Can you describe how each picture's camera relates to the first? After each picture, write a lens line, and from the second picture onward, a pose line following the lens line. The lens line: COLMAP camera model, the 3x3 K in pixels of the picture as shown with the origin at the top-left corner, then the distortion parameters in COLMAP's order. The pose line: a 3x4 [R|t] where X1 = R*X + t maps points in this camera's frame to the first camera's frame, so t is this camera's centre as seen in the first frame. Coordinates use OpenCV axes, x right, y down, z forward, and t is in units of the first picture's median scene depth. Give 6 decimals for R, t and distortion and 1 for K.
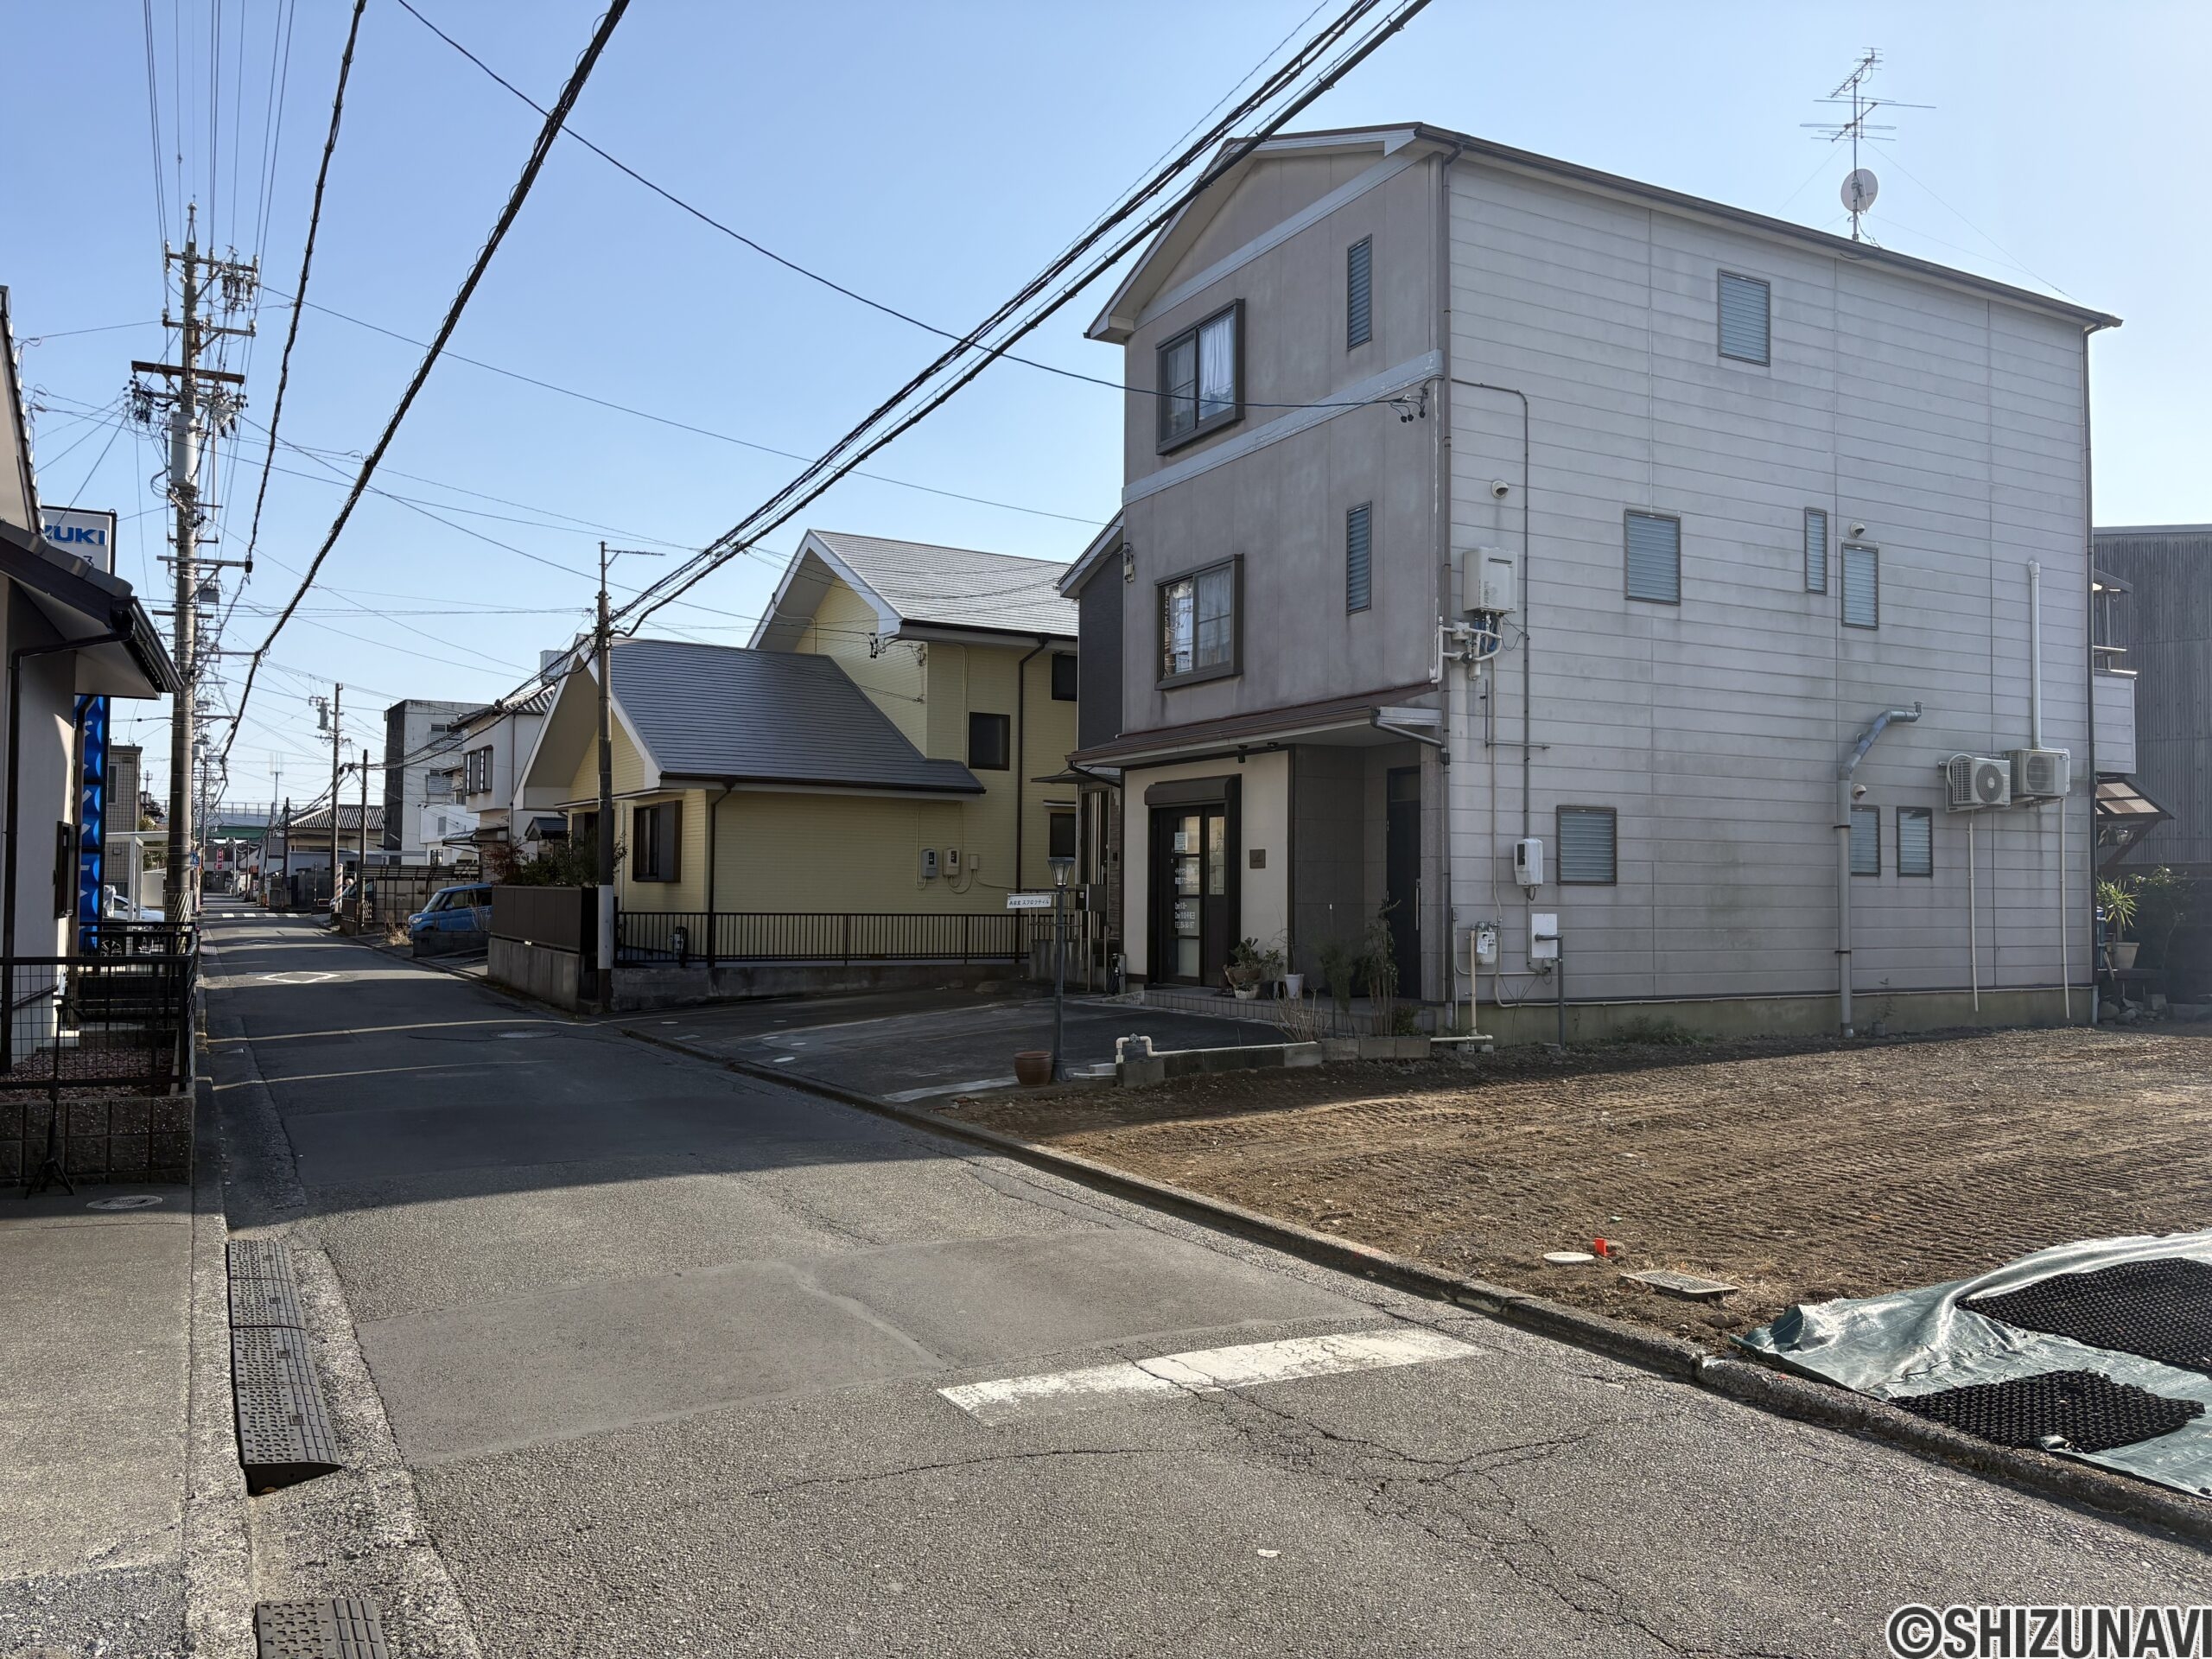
lens RADIAL K [[1670.1, 0, 1103.4], [0, 1670.1, 841.2], [0, 0, 1]] dist [0.053448, -0.055173]
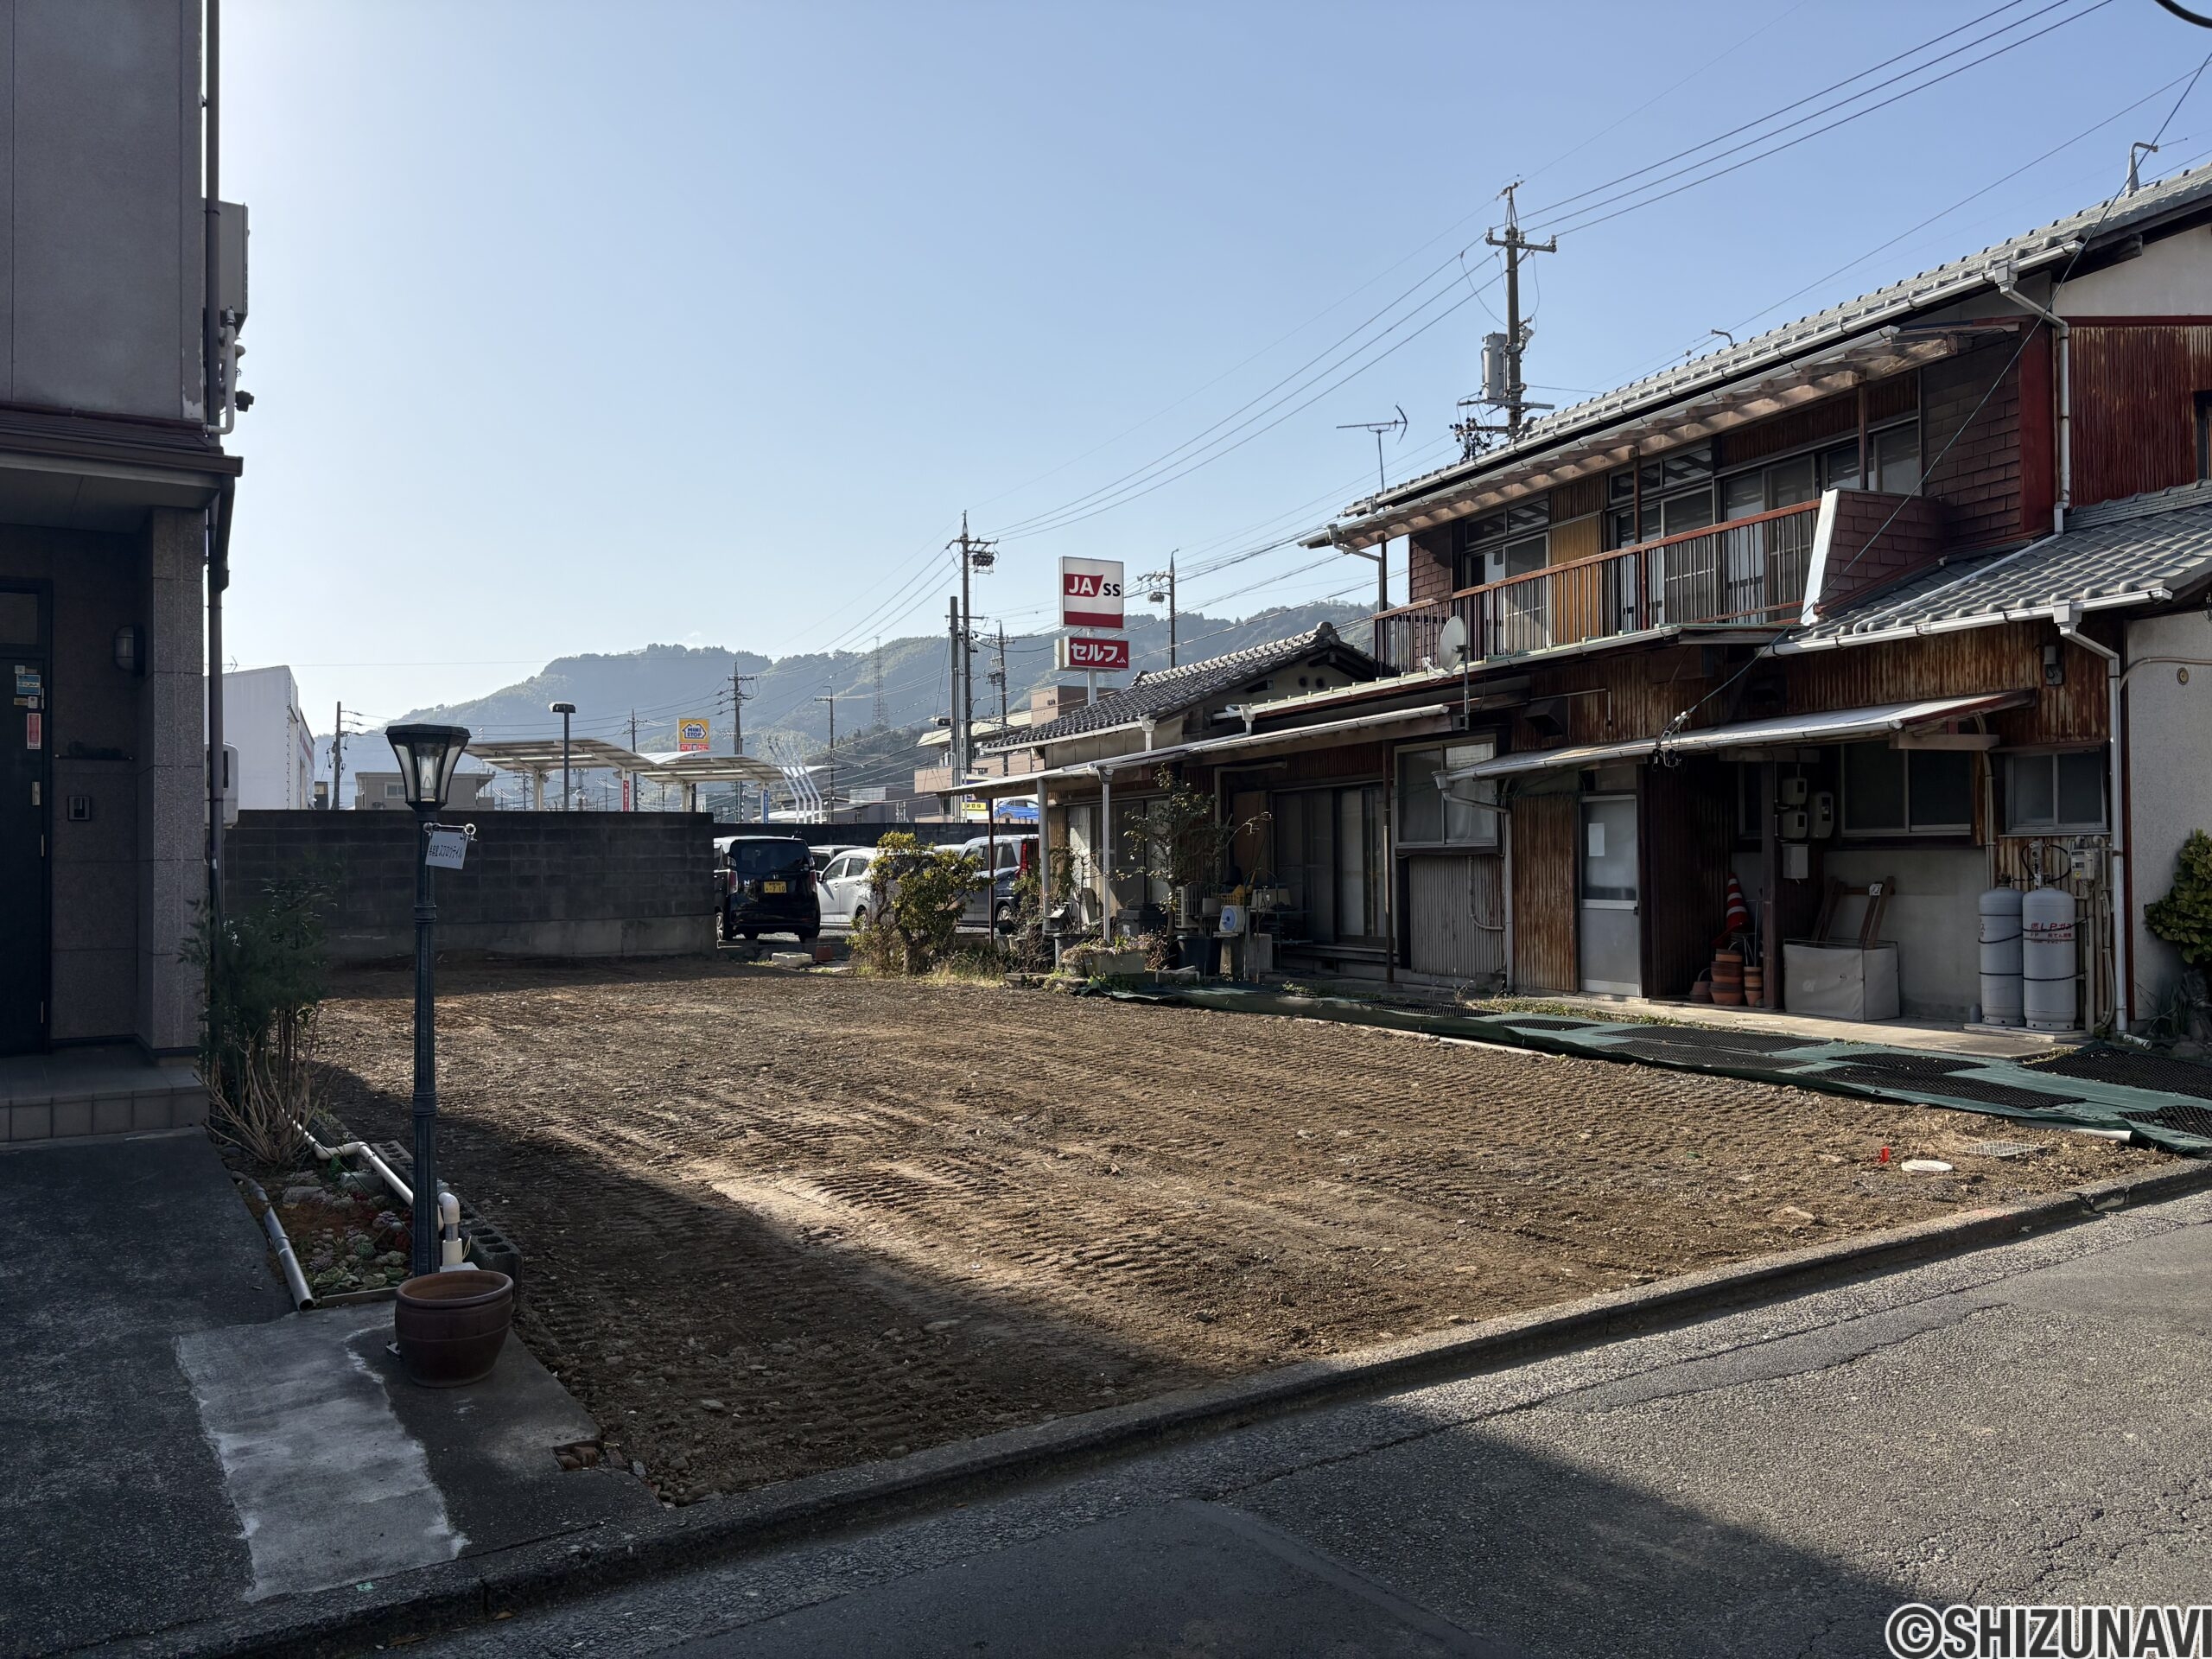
lens RADIAL K [[1670.1, 0, 1121.0], [0, 1670.1, 824.5], [0, 0, 1]] dist [0.053448, -0.055173]
pose [[-0.100287, 0.013806, 0.994863, -0.303312], [-0.024384, 0.999569, -0.016329, 0.024922], [-0.994660, -0.025896, -0.099907, 0.664919]]
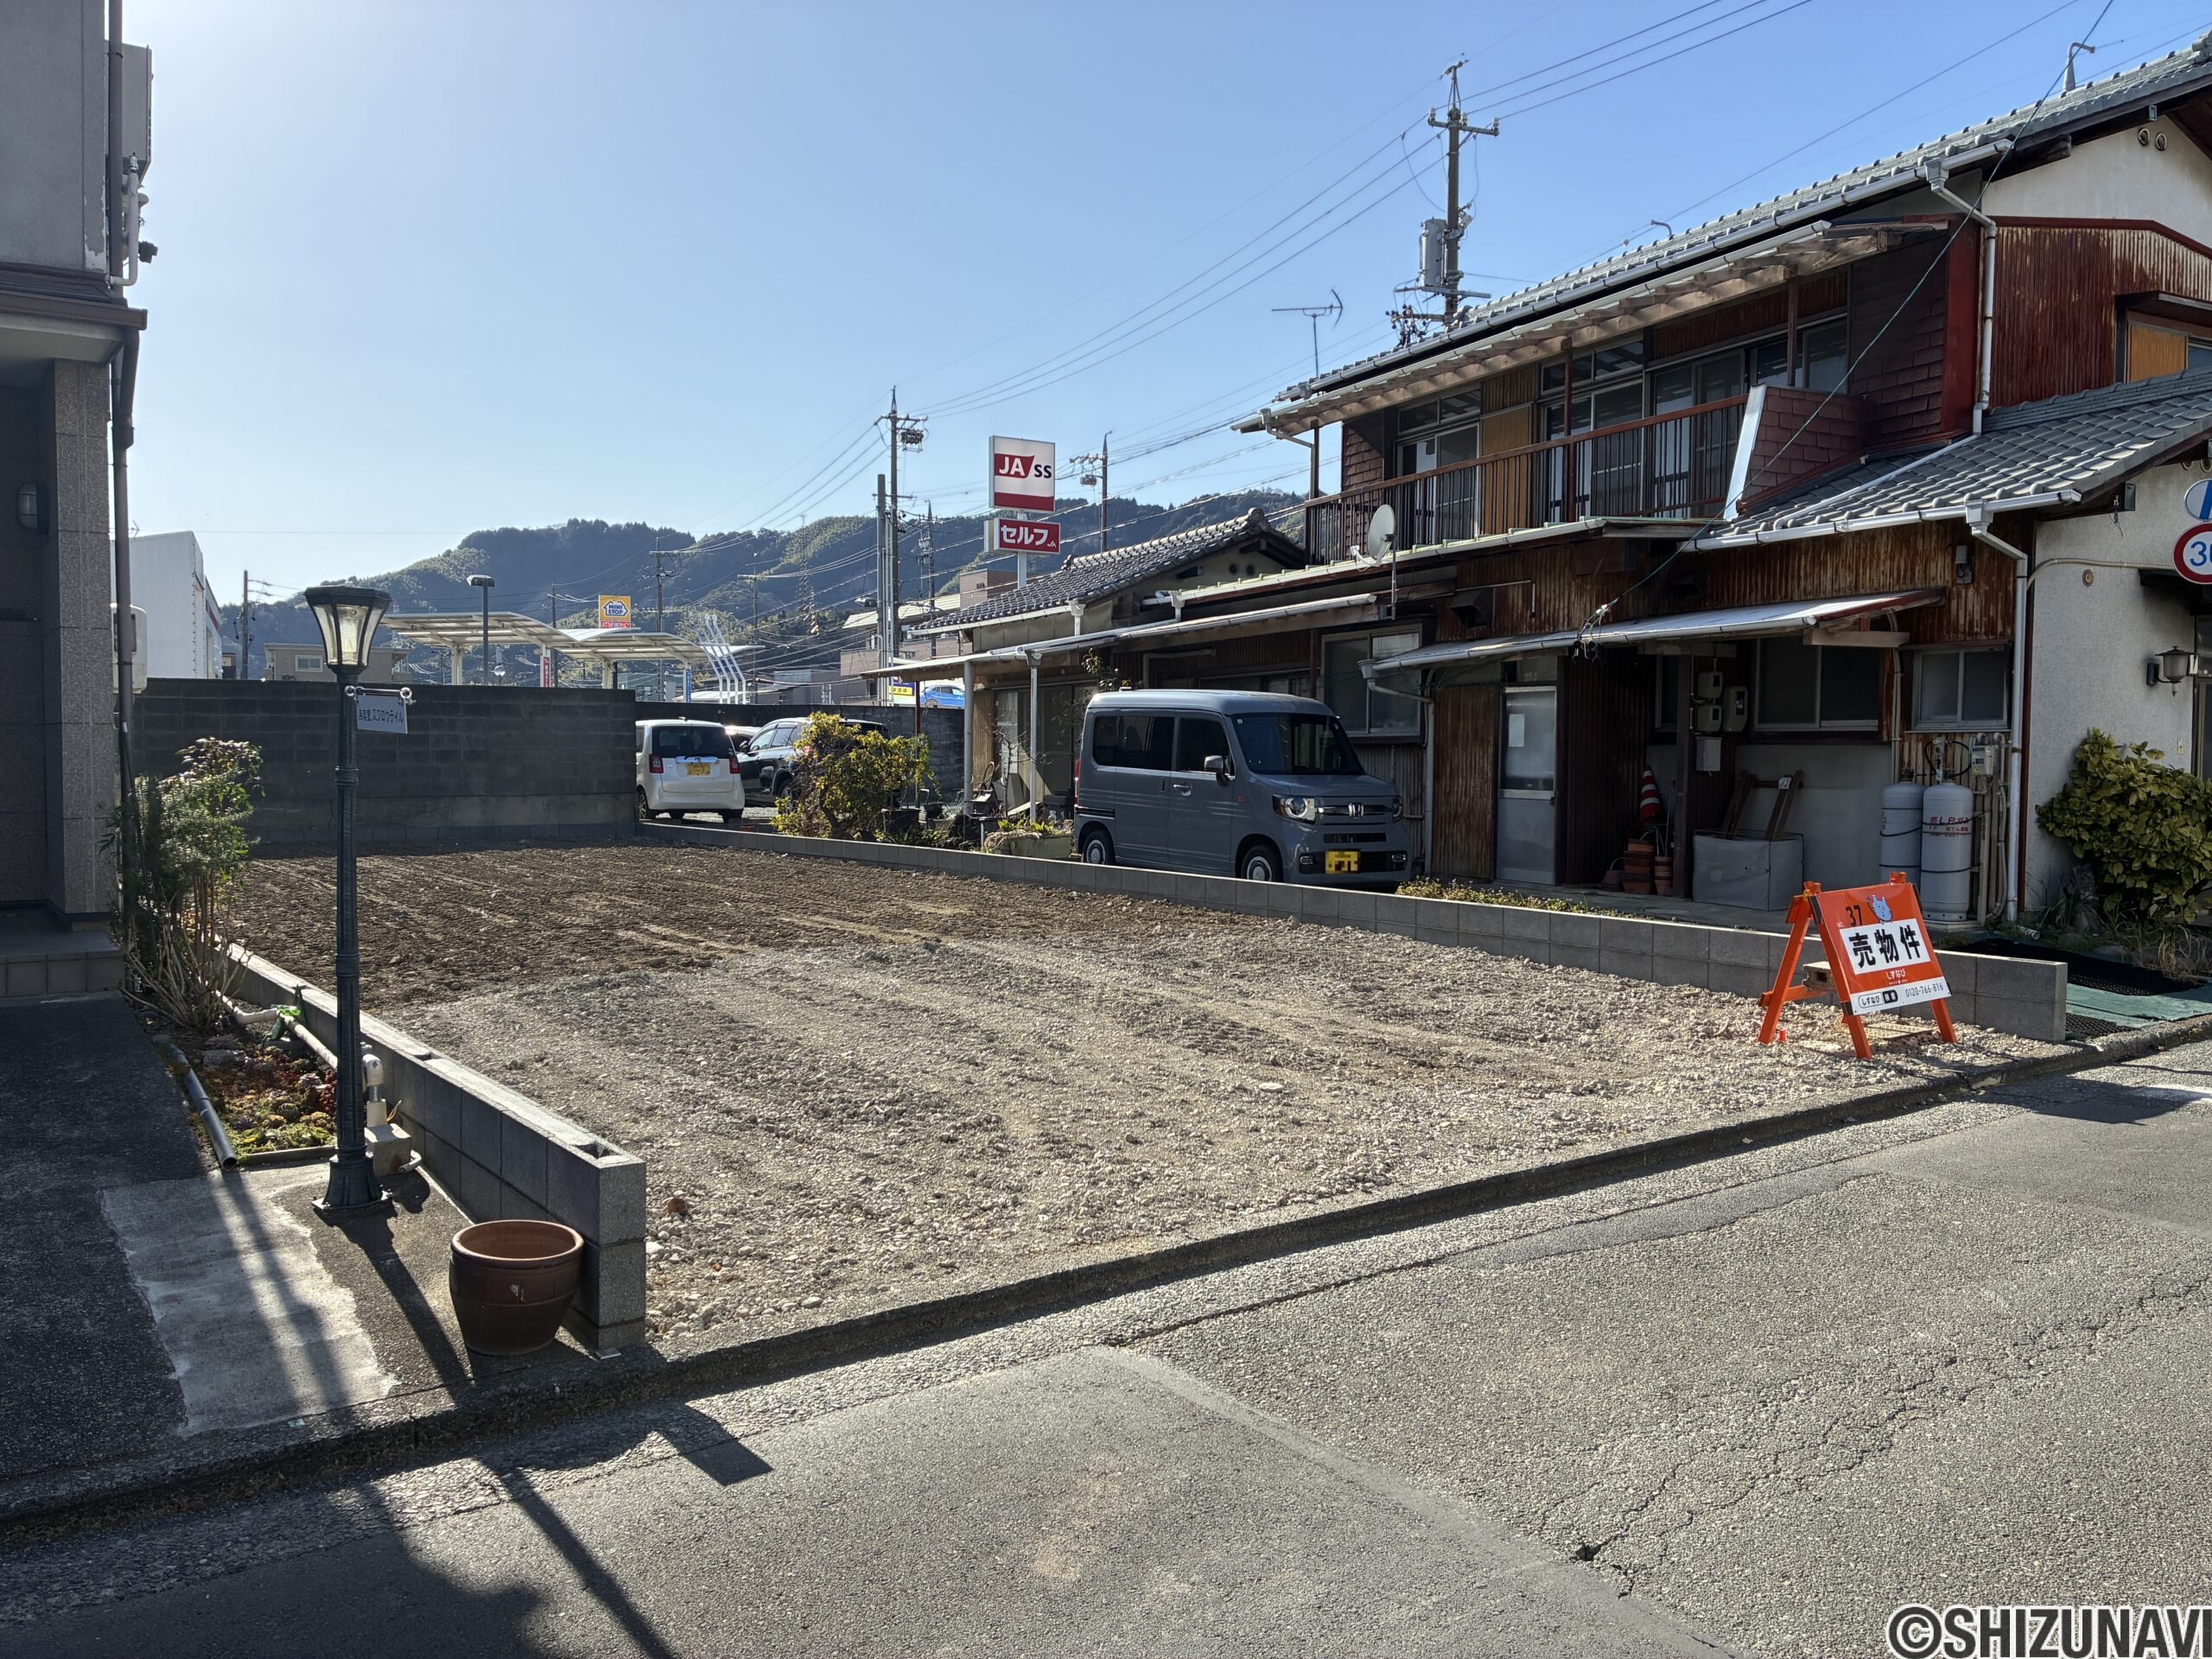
lens RADIAL K [[1672.3, 0, 1111.9], [0, 1672.3, 812.6], [0, 0, 1]] dist [0.056276, -0.063692]
pose [[-0.137336, -0.047517, 0.989384, -0.308234], [-0.040471, 0.998284, 0.042327, 0.026831], [-0.989697, -0.034229, -0.139023, 0.664409]]
